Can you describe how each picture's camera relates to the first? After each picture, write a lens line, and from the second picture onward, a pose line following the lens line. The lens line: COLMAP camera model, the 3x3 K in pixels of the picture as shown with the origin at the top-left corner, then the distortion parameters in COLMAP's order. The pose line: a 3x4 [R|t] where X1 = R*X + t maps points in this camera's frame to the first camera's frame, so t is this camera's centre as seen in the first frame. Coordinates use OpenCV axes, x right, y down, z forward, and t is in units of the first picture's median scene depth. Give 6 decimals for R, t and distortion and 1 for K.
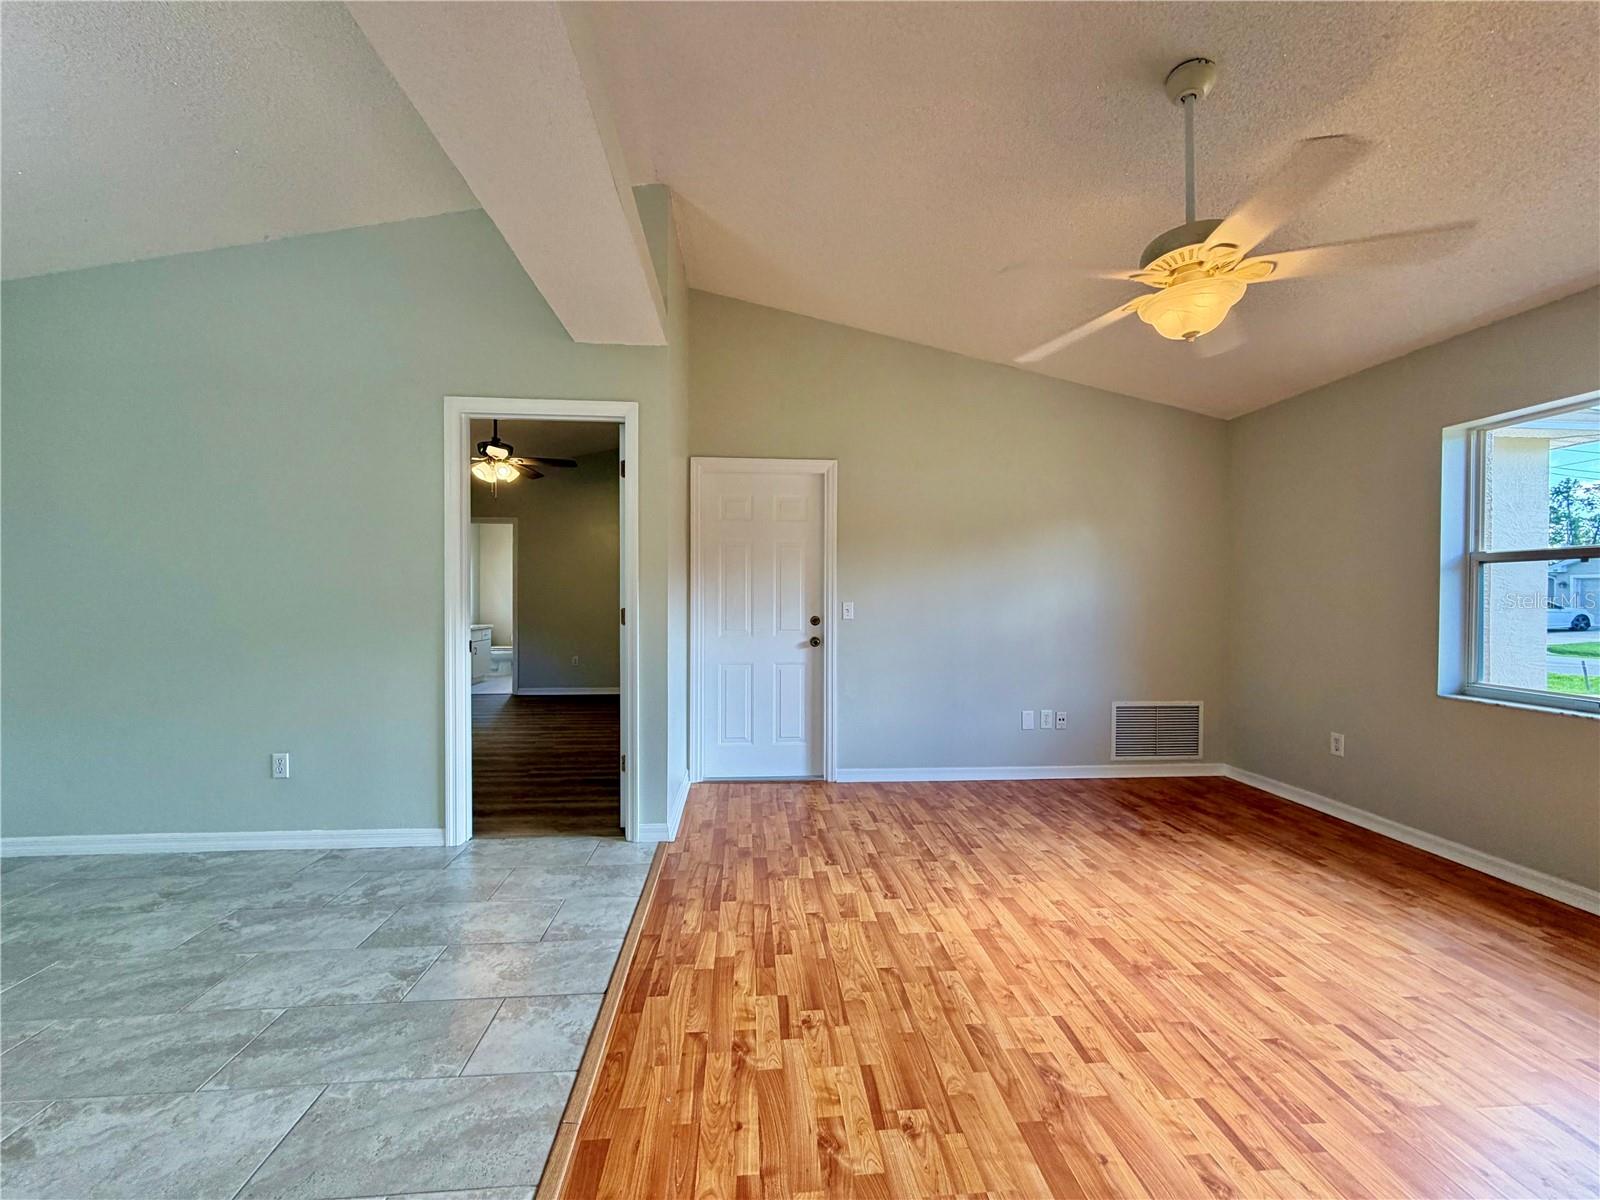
lens RADIAL K [[636.3, 0, 793.1], [0, 636.3, 603.1], [0, 0, 1]] dist [-0.002240, 0.000451]
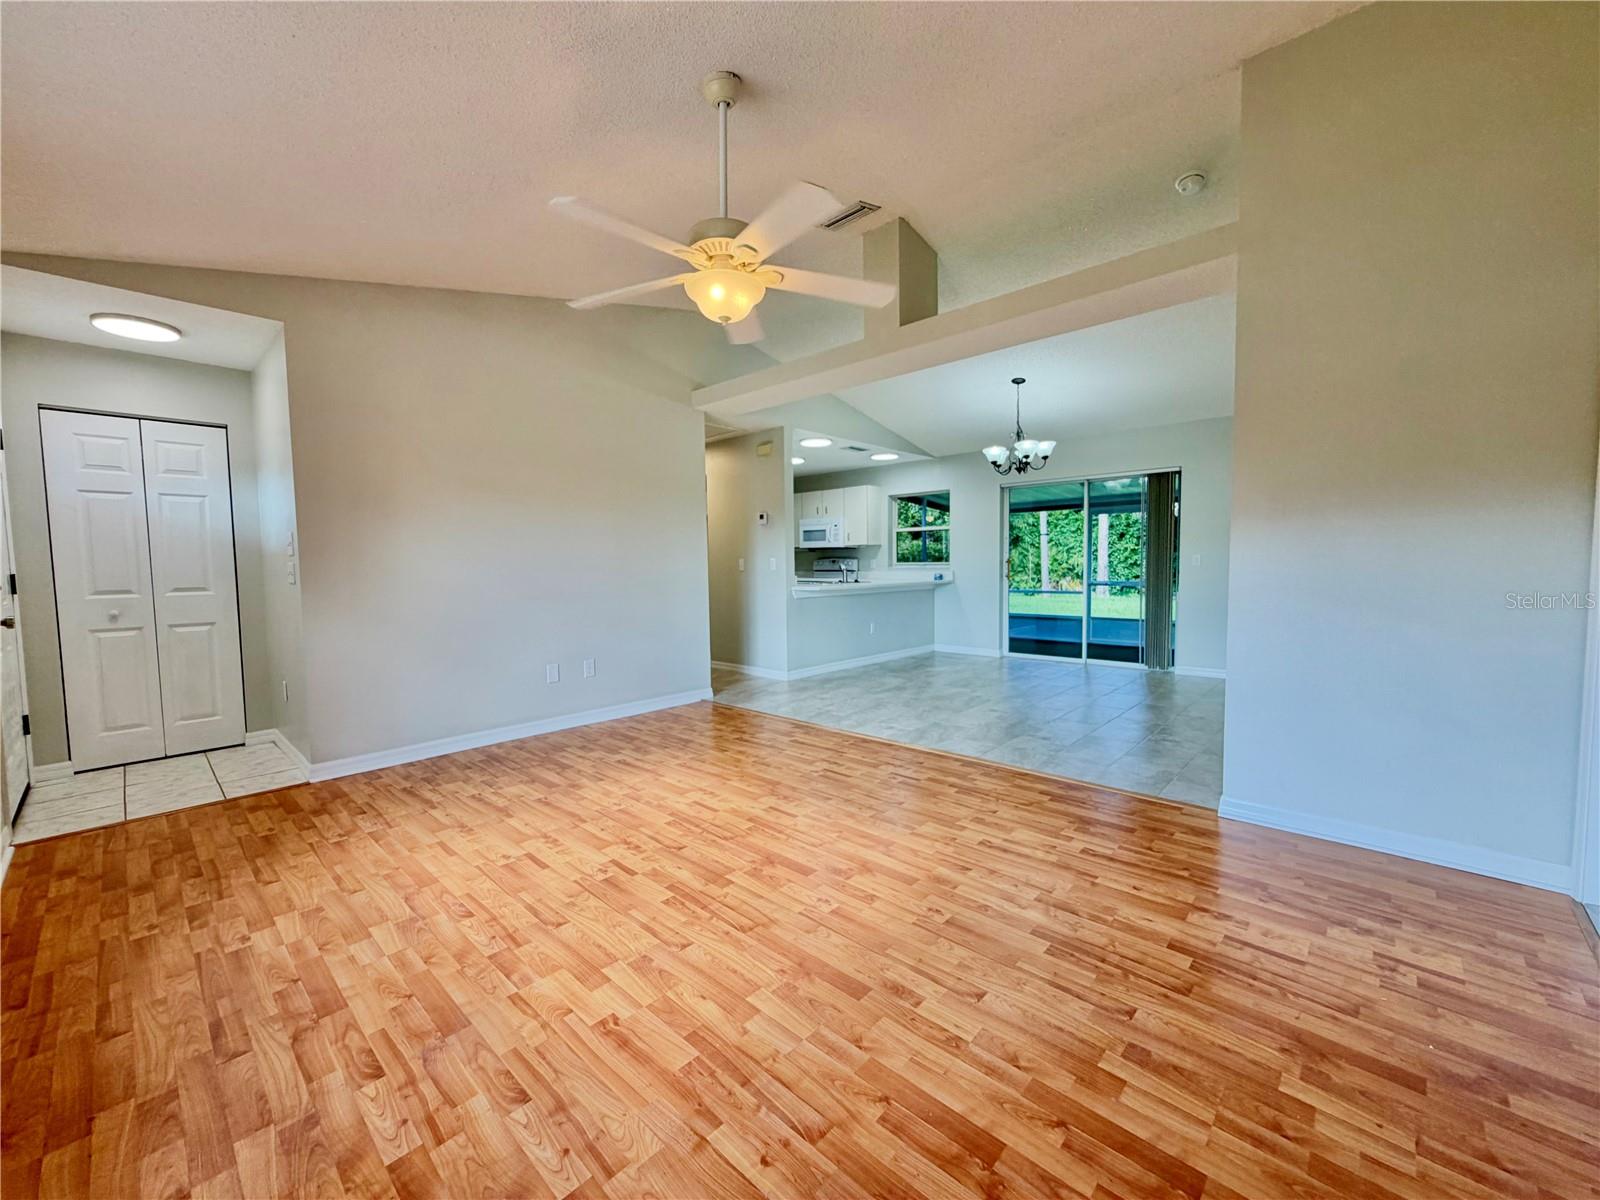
lens RADIAL K [[636.3, 0, 793.1], [0, 636.3, 603.1], [0, 0, 1]] dist [-0.002240, 0.000451]
pose [[-0.739070, 0.050267, -0.671750, 1.024725], [0.004533, 0.997560, 0.069660, 0.010741], [0.673613, 0.048439, -0.737495, 1.502315]]
